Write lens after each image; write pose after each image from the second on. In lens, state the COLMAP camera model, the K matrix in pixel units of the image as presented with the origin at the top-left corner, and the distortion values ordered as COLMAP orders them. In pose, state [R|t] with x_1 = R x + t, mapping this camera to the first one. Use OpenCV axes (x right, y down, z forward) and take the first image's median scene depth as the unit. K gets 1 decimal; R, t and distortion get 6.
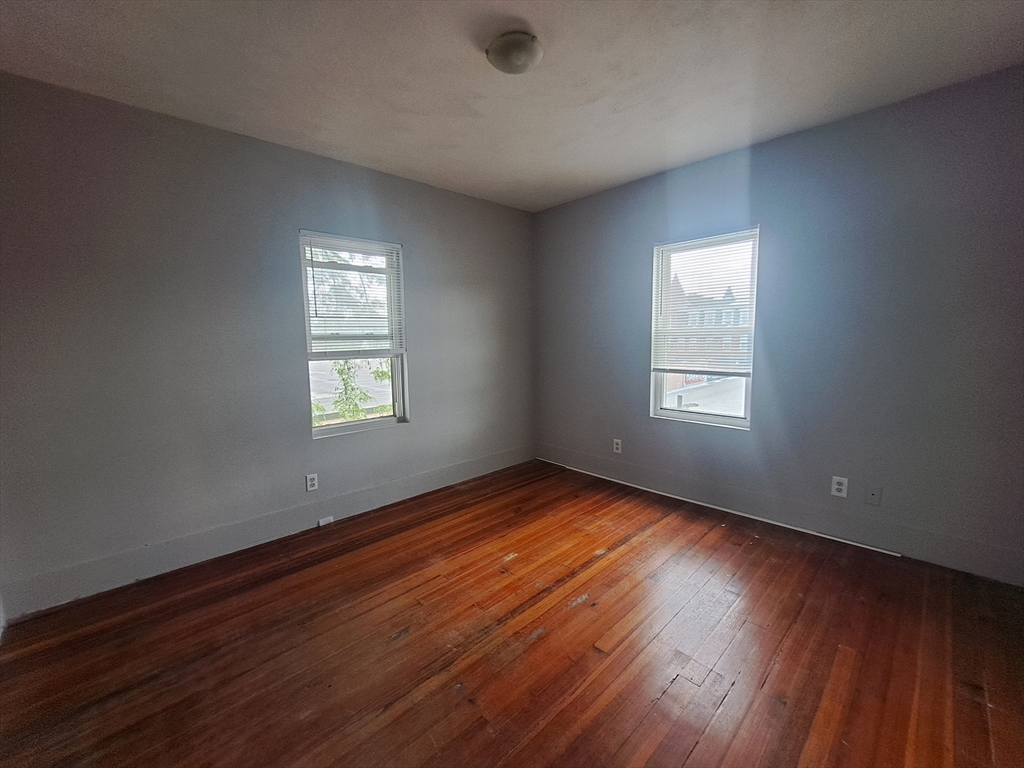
lens RADIAL K [[408.7, 0, 512.0], [0, 408.7, 384.0], [0, 0, 1]] dist [-0.011677, -0.000322]
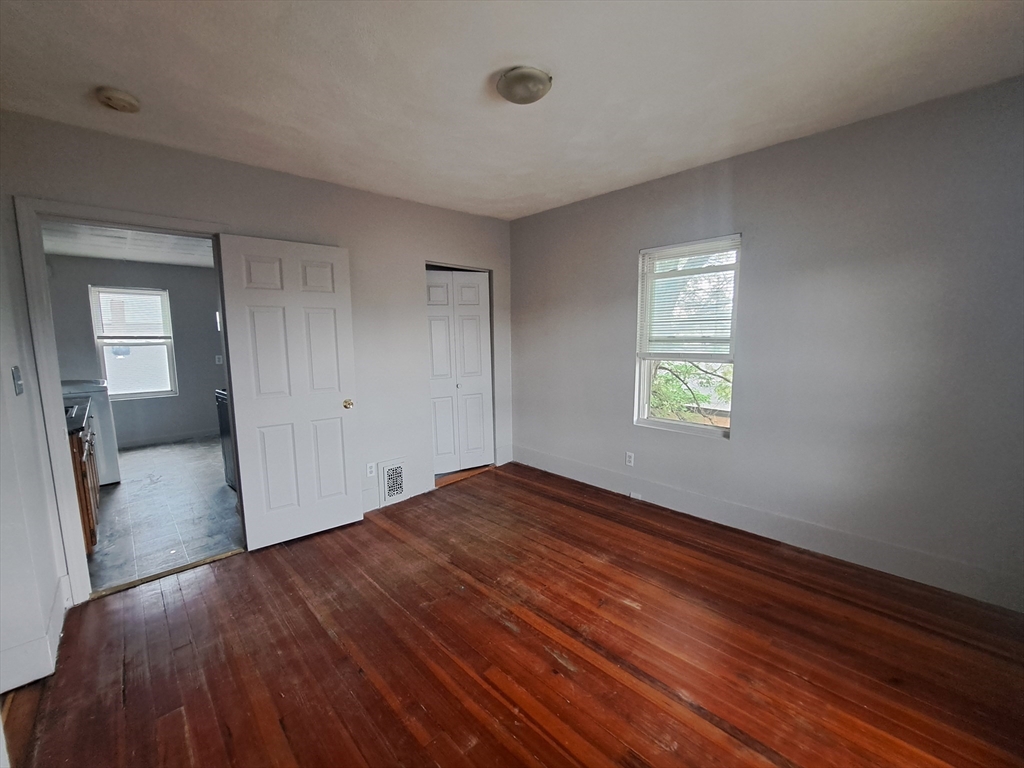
lens RADIAL K [[408.7, 0, 512.0], [0, 408.7, 384.0], [0, 0, 1]] dist [-0.011677, -0.000322]
pose [[0.018098, 0.134554, -0.990741, 0.685352], [-0.104691, 0.985711, 0.131958, -0.104486], [0.994340, 0.101333, 0.031926, 0.594779]]
